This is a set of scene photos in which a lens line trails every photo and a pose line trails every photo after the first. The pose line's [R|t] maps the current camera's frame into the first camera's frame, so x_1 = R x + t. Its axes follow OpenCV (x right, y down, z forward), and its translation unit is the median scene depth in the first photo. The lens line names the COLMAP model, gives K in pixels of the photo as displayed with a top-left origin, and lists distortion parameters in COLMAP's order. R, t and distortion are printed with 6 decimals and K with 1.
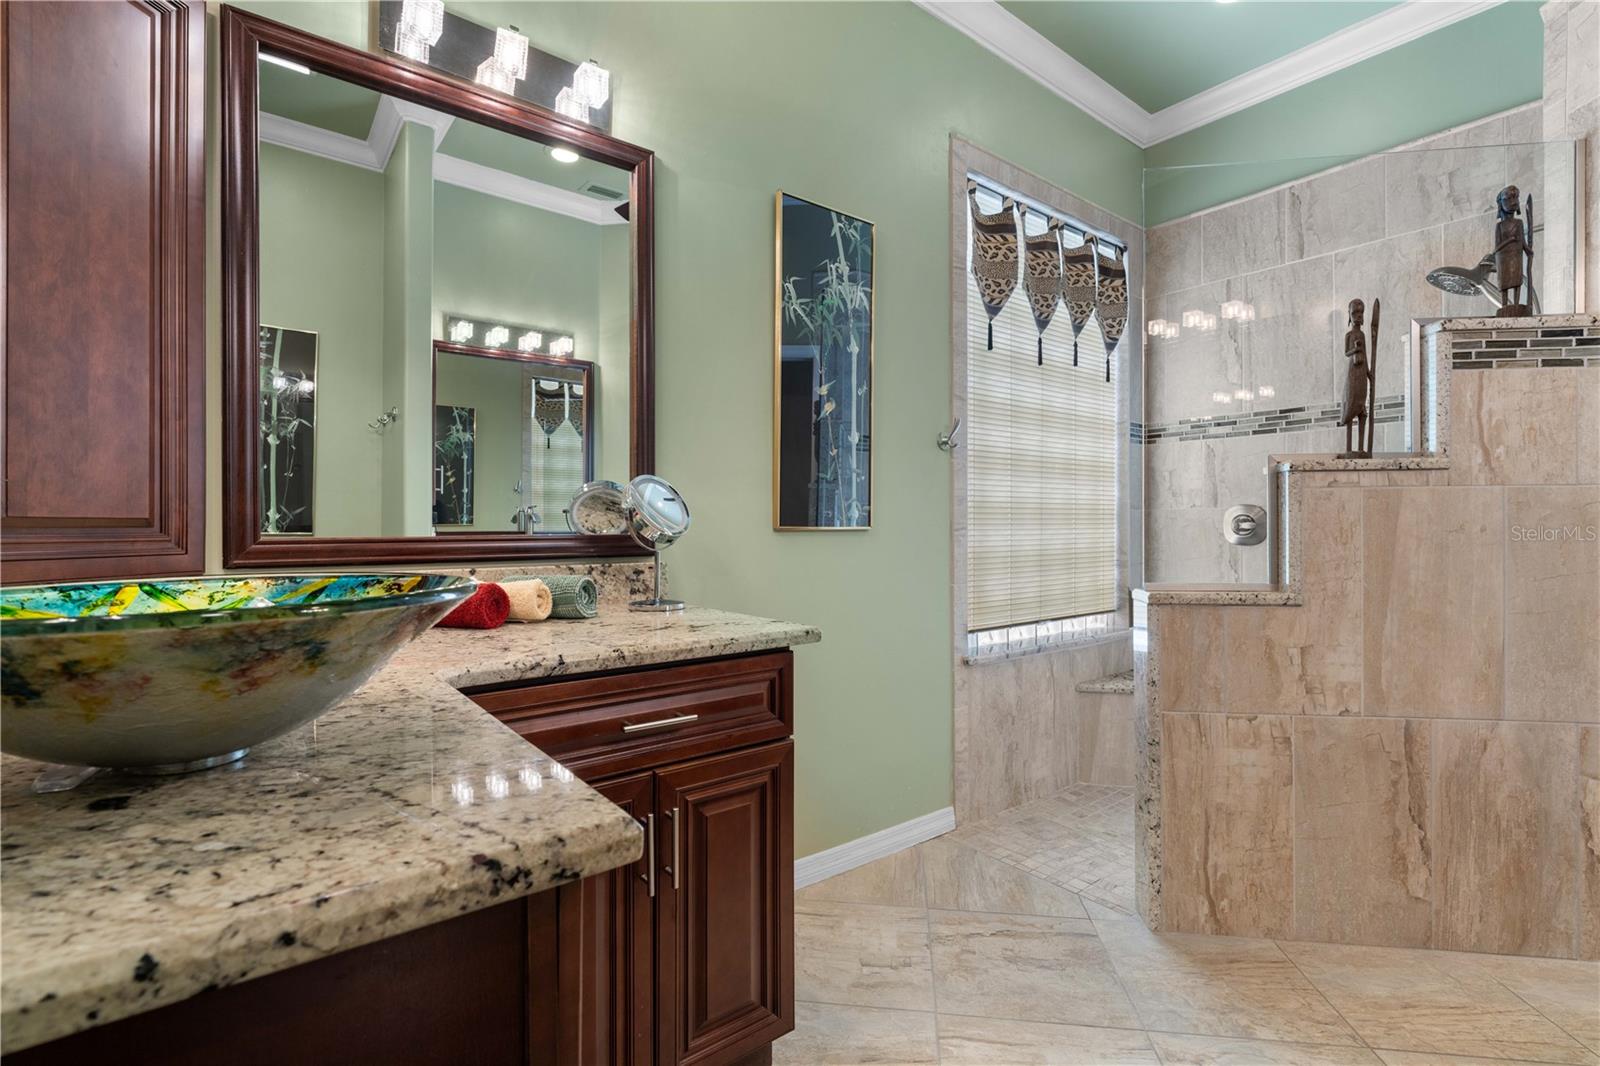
lens RADIAL K [[723.0, 0, 798.0], [0, 723.0, 529.8], [0, 0, 1]] dist [-0.007299, 0.002426]
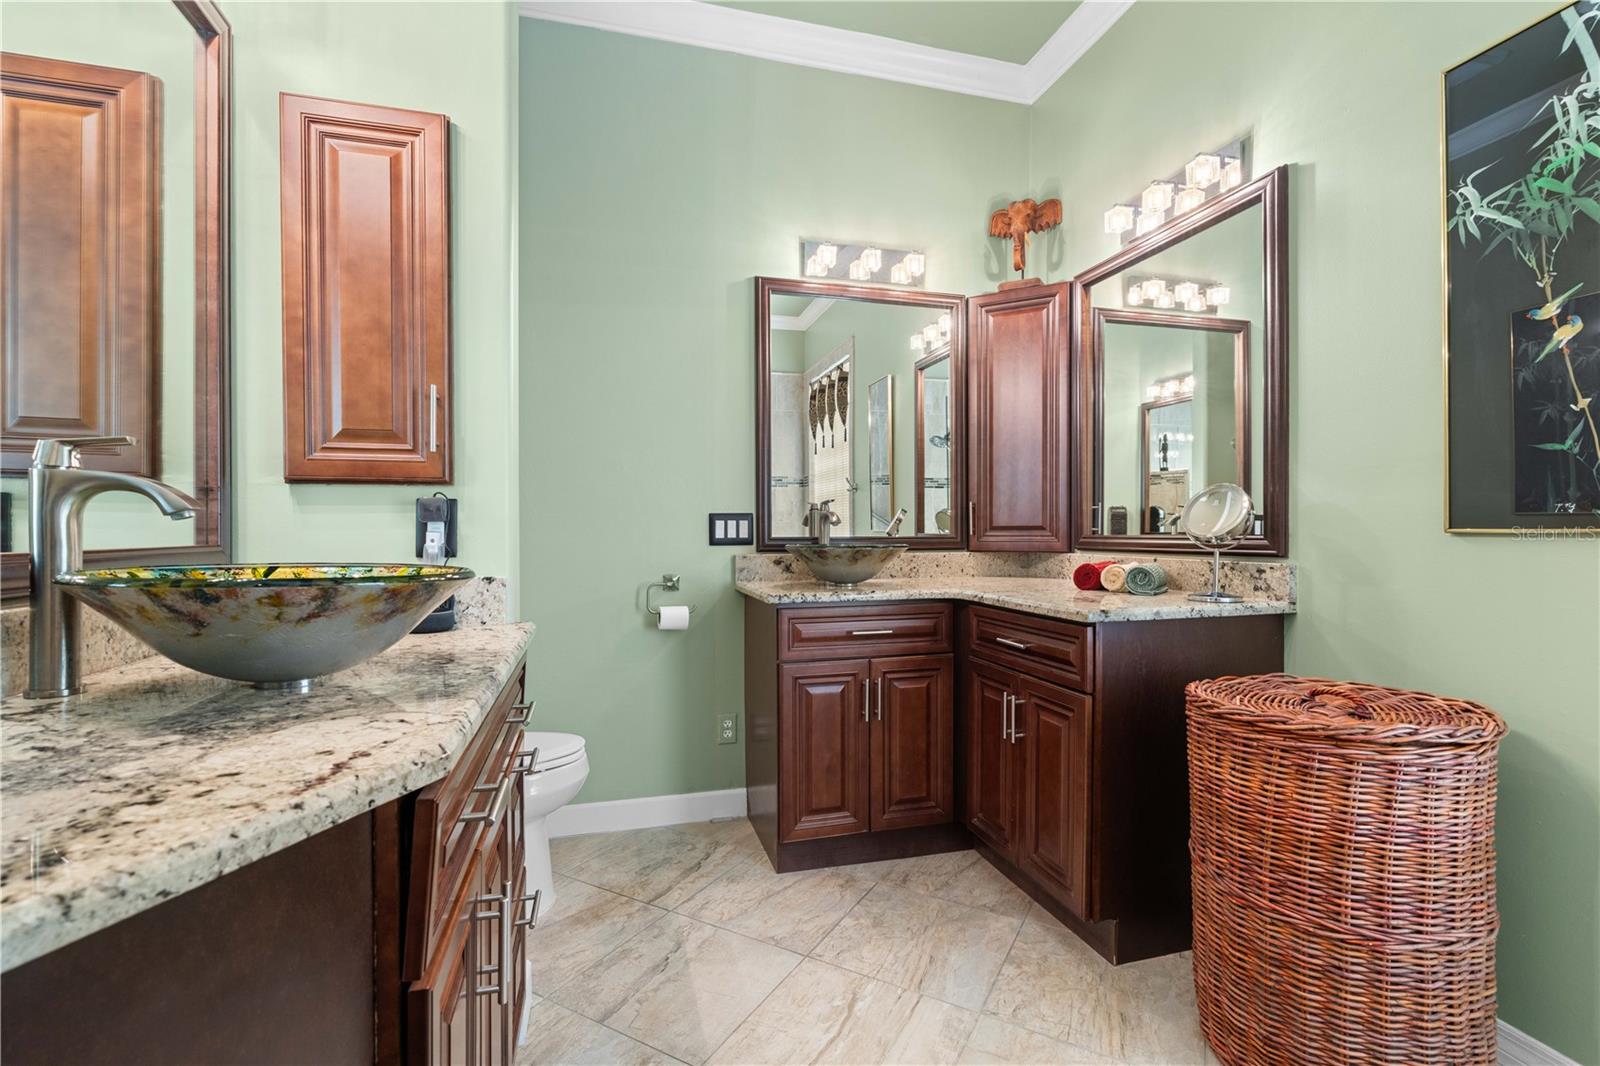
lens RADIAL K [[723.0, 0, 806.6], [0, 723.0, 533.5], [0, 0, 1]] dist [-0.007299, 0.002426]
pose [[-0.375819, 0.007638, -0.926662, 0.886049], [0.001835, 0.999970, 0.007498, -0.006054], [0.926691, 0.001118, -0.375822, 0.661104]]
